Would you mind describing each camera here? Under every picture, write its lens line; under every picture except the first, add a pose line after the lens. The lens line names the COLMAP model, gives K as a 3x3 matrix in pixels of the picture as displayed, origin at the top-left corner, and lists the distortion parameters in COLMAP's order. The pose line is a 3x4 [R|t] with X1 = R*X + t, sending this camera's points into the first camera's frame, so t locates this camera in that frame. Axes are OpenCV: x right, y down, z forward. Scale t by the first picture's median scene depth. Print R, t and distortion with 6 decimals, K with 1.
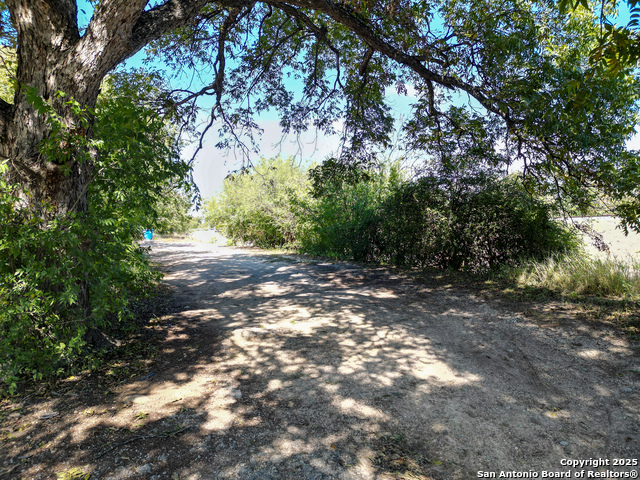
lens RADIAL K [[443.6, 0, 320.8], [0, 443.6, 237.8], [0, 0, 1]] dist [0.038190, -0.005814]
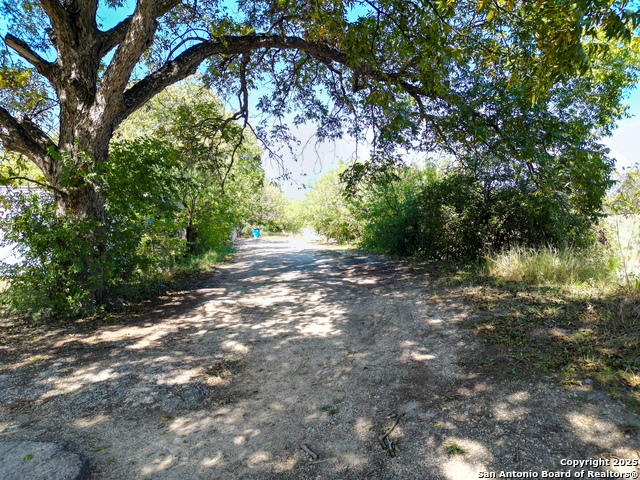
lens RADIAL K [[443.6, 0, 319.3], [0, 443.6, 242.6], [0, 0, 1]] dist [0.038190, -0.005814]
pose [[0.955768, 0.000159, -0.294123, 0.256413], [0.004259, 0.999888, 0.014380, 0.005900], [0.294092, -0.014997, 0.955659, -0.098464]]
